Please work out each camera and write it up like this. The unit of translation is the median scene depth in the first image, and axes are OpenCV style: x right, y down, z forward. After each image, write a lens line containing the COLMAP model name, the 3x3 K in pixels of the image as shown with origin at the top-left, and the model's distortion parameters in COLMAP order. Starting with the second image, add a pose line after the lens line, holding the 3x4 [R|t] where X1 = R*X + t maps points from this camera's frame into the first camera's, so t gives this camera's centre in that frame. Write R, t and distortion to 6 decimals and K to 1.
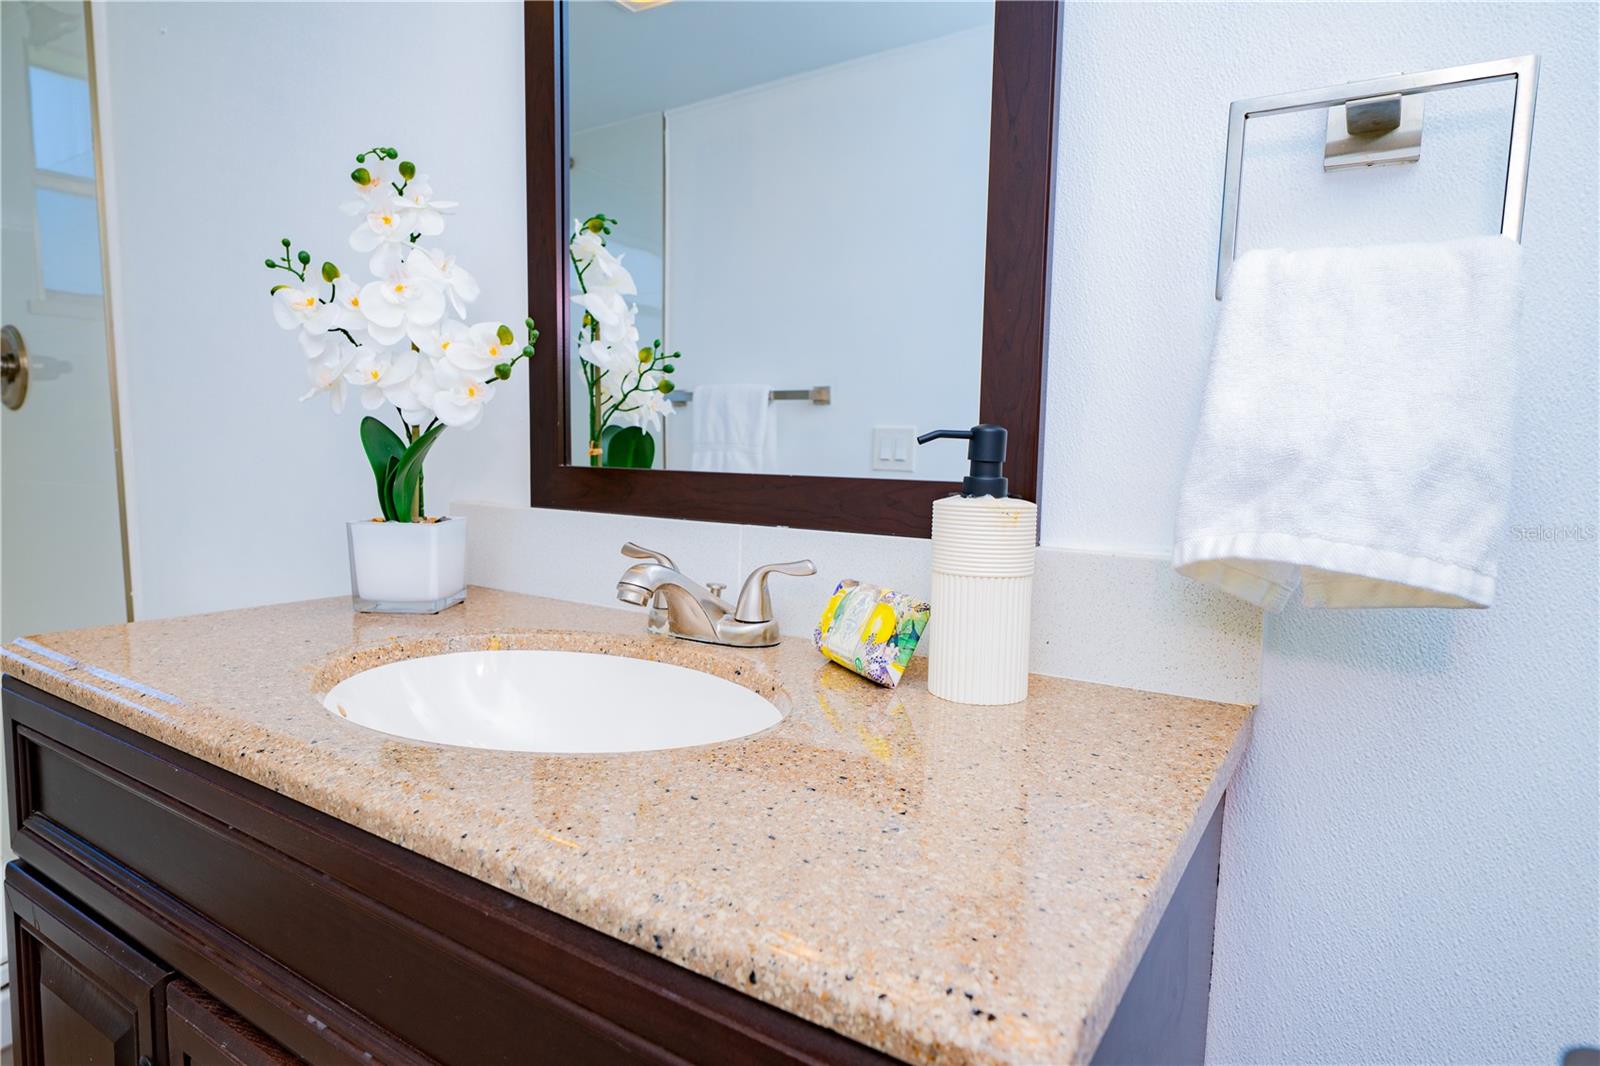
lens RADIAL K [[904.1, 0, 802.3], [0, 904.1, 537.7], [0, 0, 1]] dist [-0.002509, -0.000640]
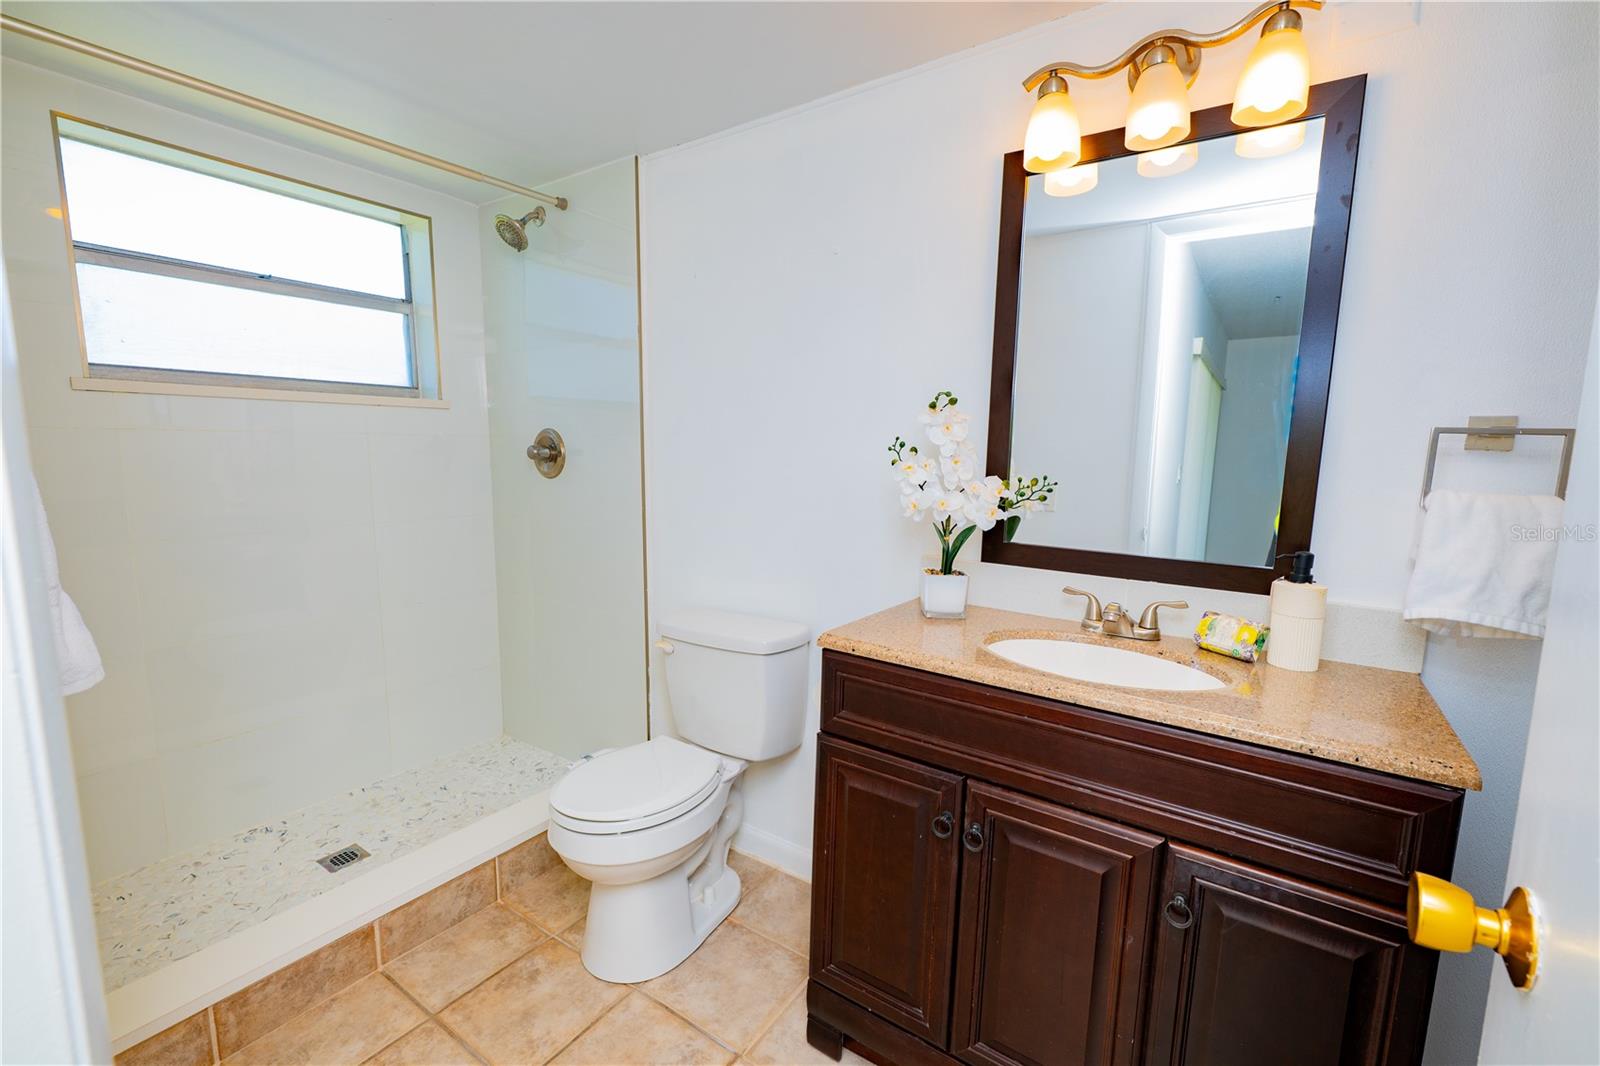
lens RADIAL K [[683.5, 0, 802.7], [0, 683.5, 543.3], [0, 0, 1]] dist [0.001384, -0.000177]
pose [[0.999129, 0.009868, -0.040552, -0.896729], [-0.008406, 0.999315, 0.036052, -0.176340], [0.040880, -0.035680, 0.998527, -0.714192]]
